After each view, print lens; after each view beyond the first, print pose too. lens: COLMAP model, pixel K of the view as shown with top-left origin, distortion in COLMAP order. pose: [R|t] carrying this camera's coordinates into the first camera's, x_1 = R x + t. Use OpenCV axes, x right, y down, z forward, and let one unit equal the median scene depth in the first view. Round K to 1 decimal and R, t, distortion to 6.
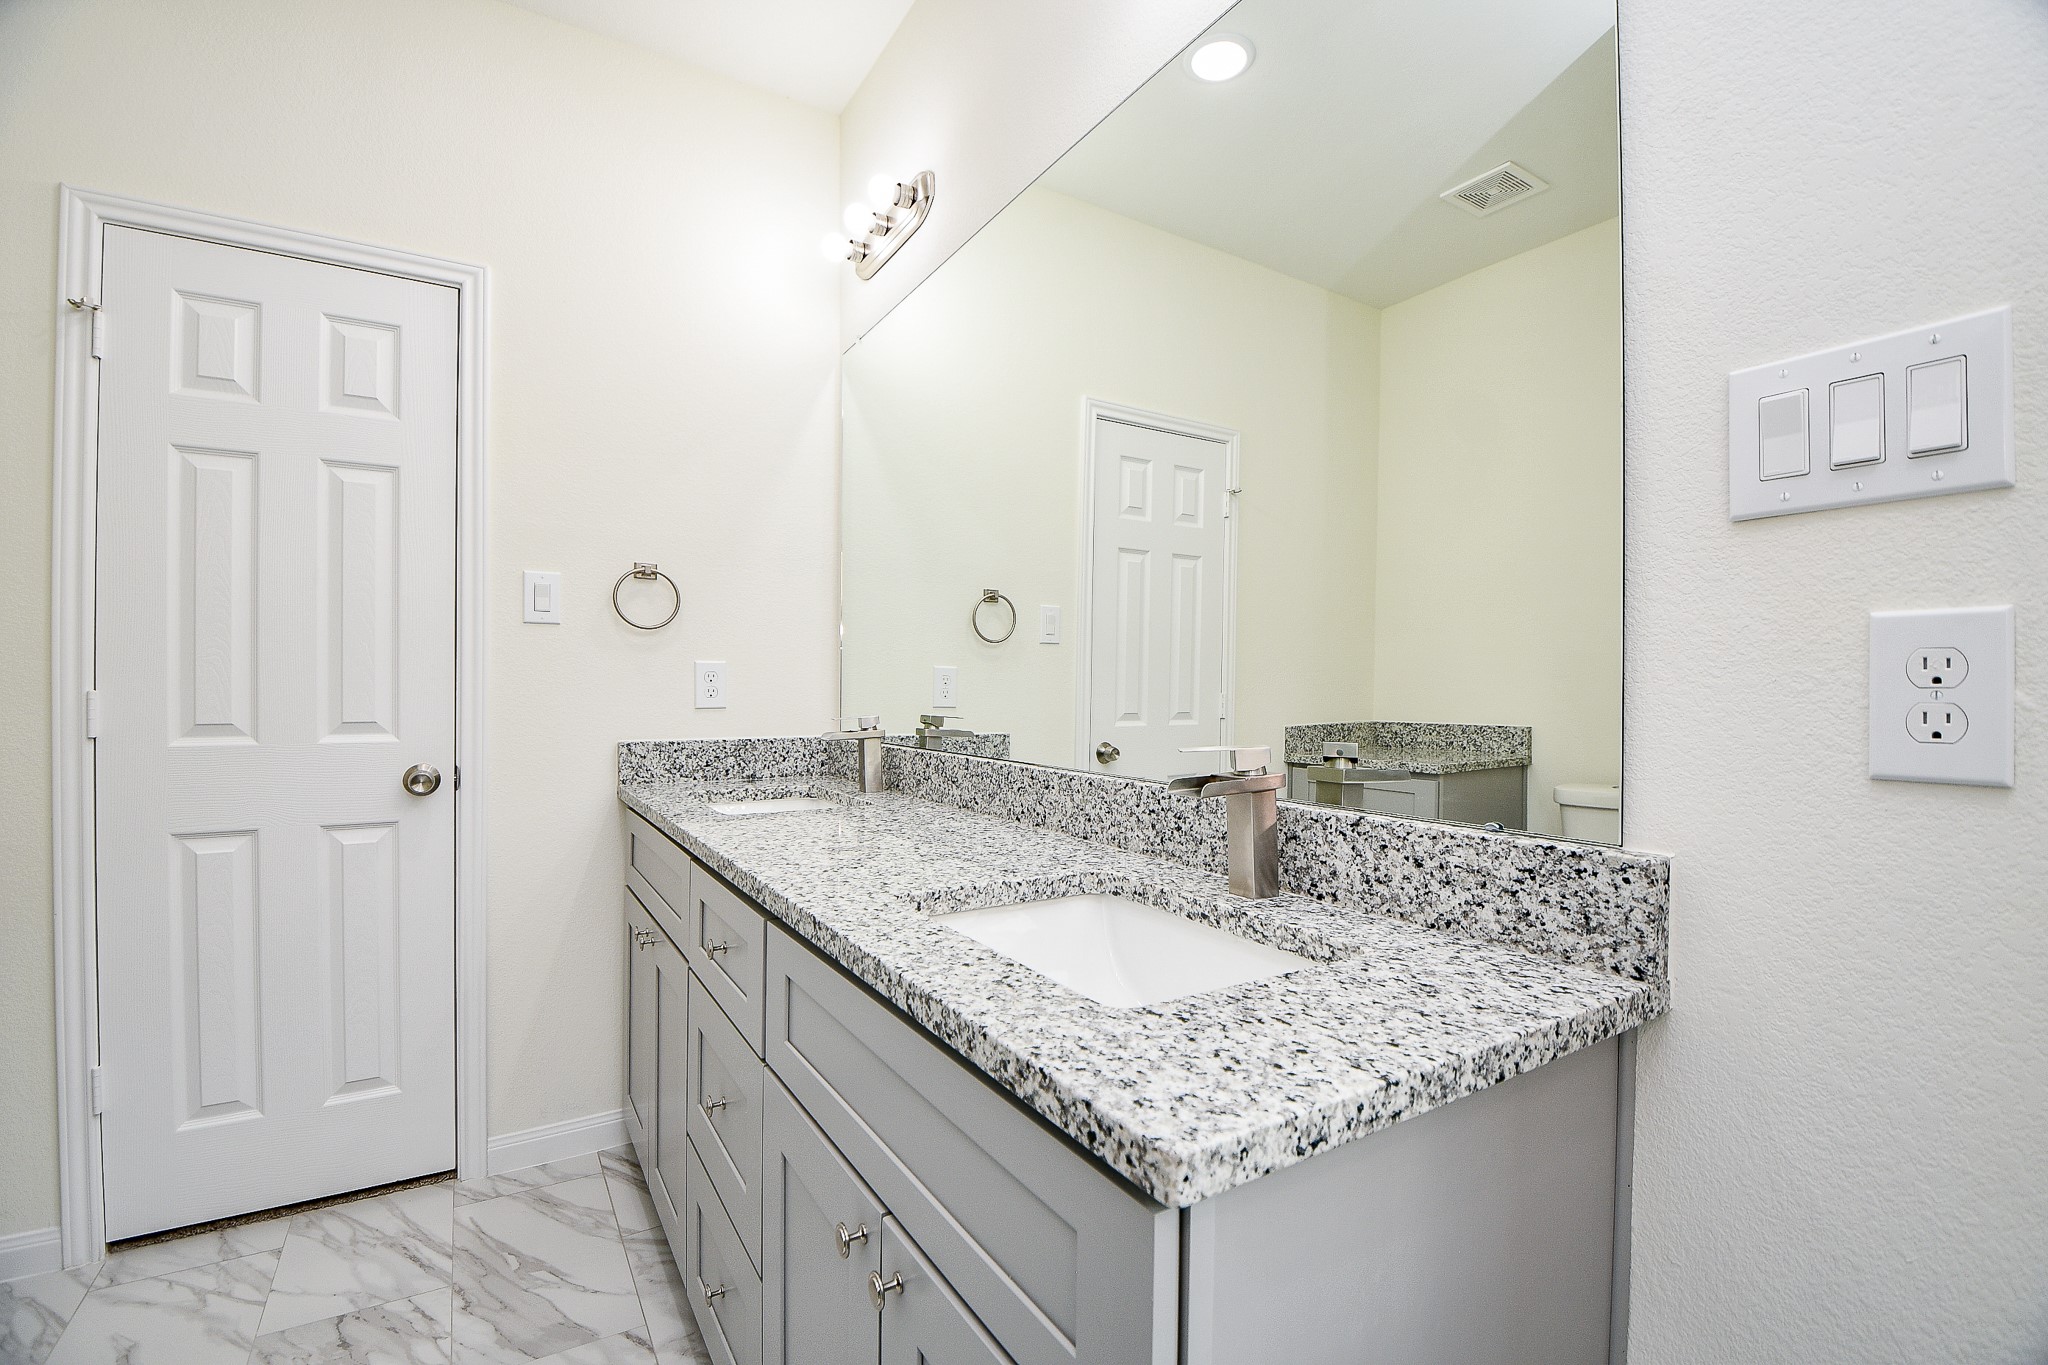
lens RADIAL K [[897.5, 0, 1027.9], [0, 897.5, 693.2], [0, 0, 1]] dist [-0.002466, -0.014261]
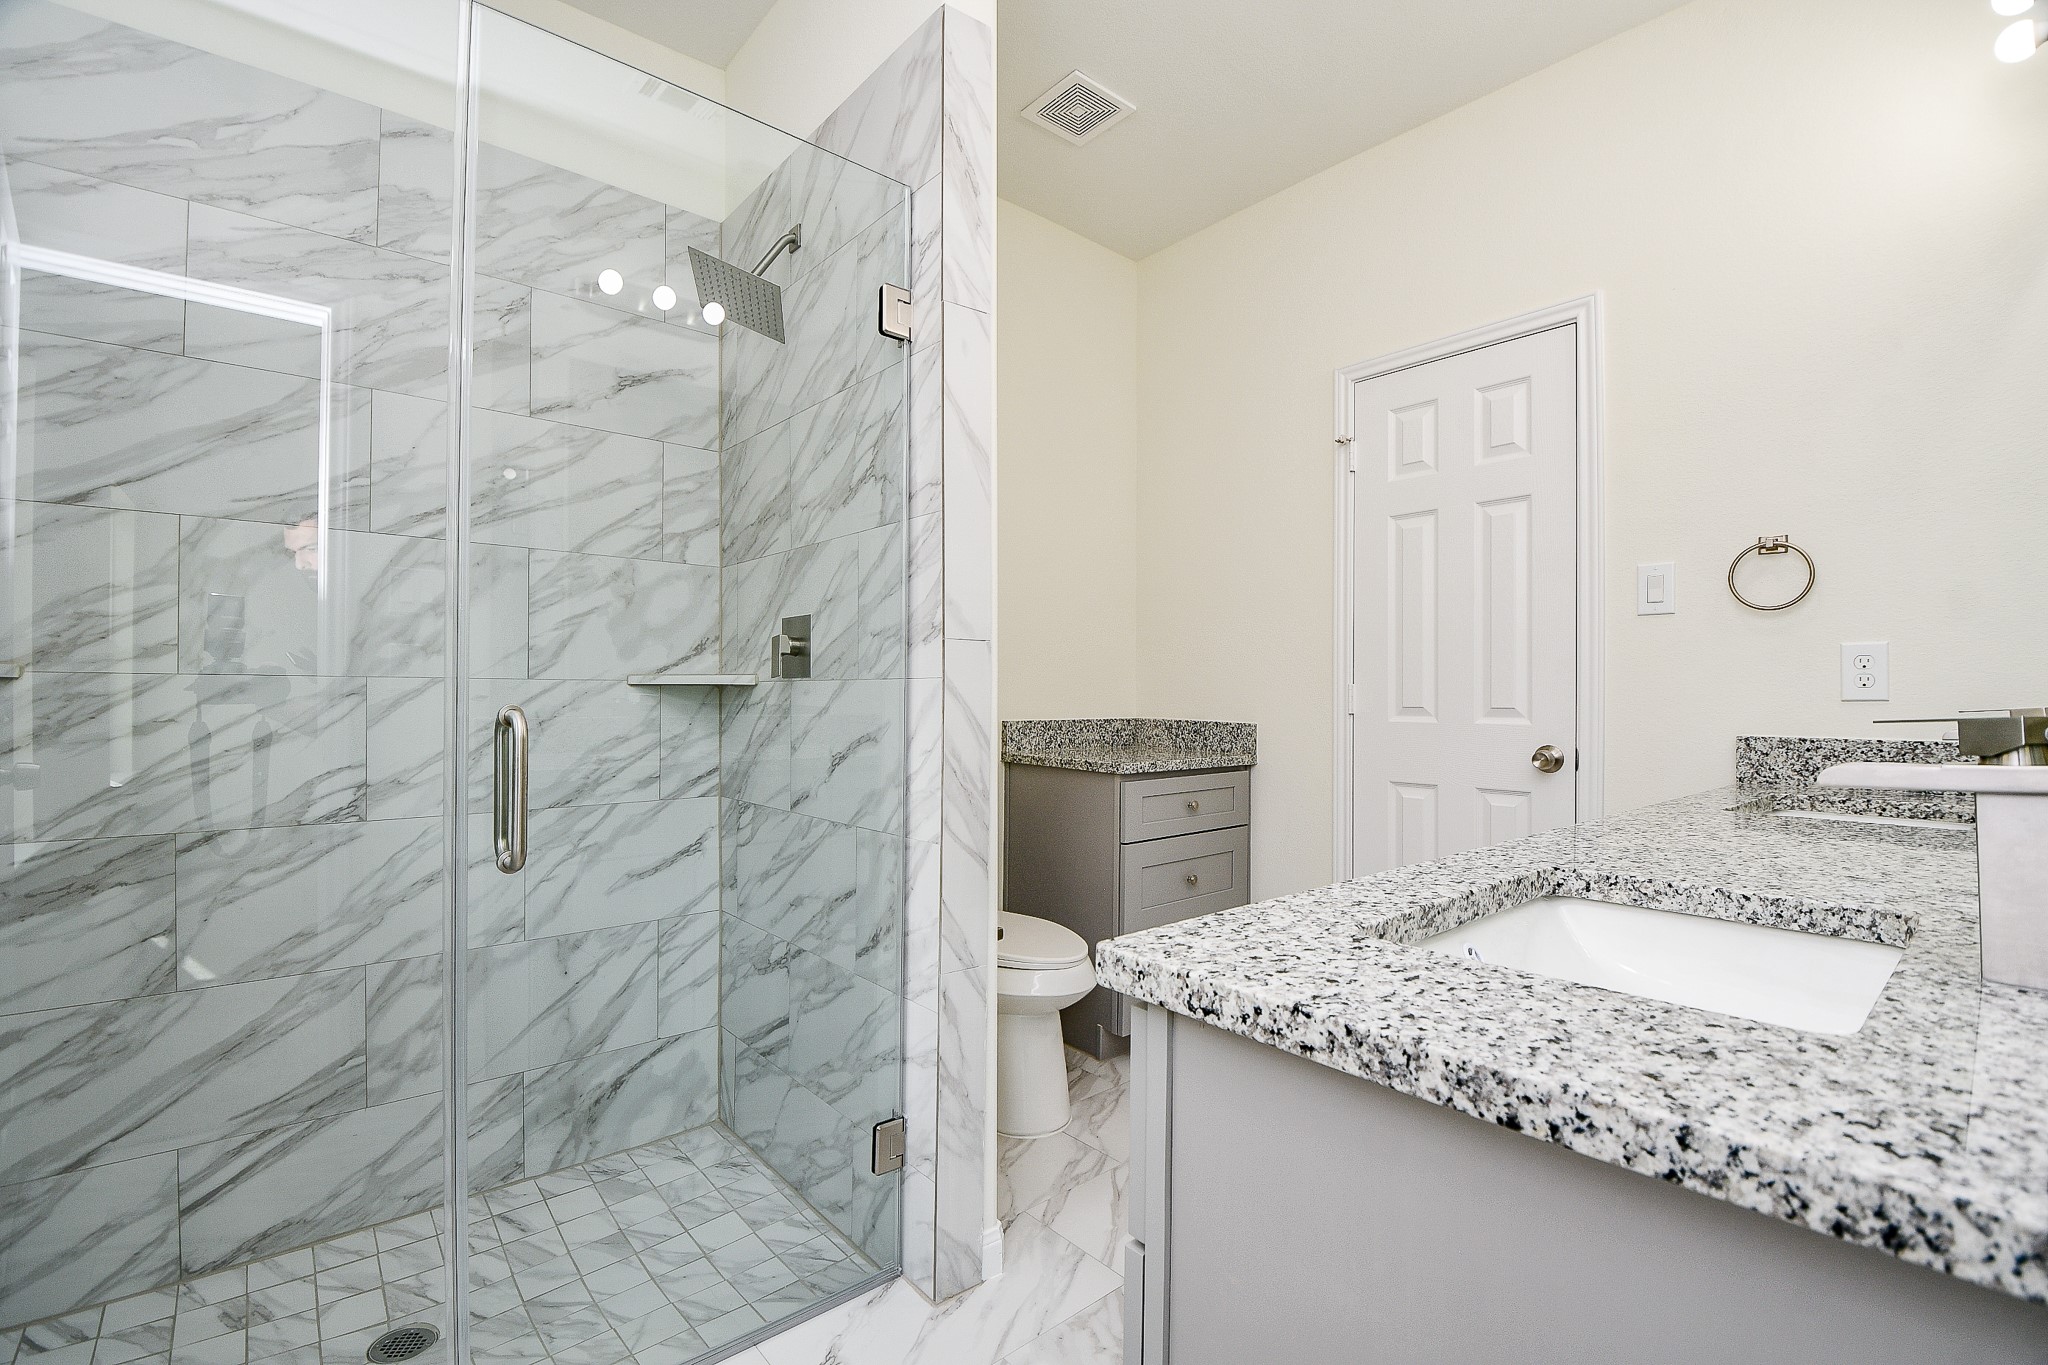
lens RADIAL K [[897.5, 0, 1020.0], [0, 897.5, 685.0], [0, 0, 1]] dist [-0.002466, -0.014261]
pose [[0.150509, -0.015483, -0.988487, 0.816937], [-0.010761, 0.999792, -0.017299, 0.064008], [0.988550, 0.013240, 0.150311, 0.339258]]
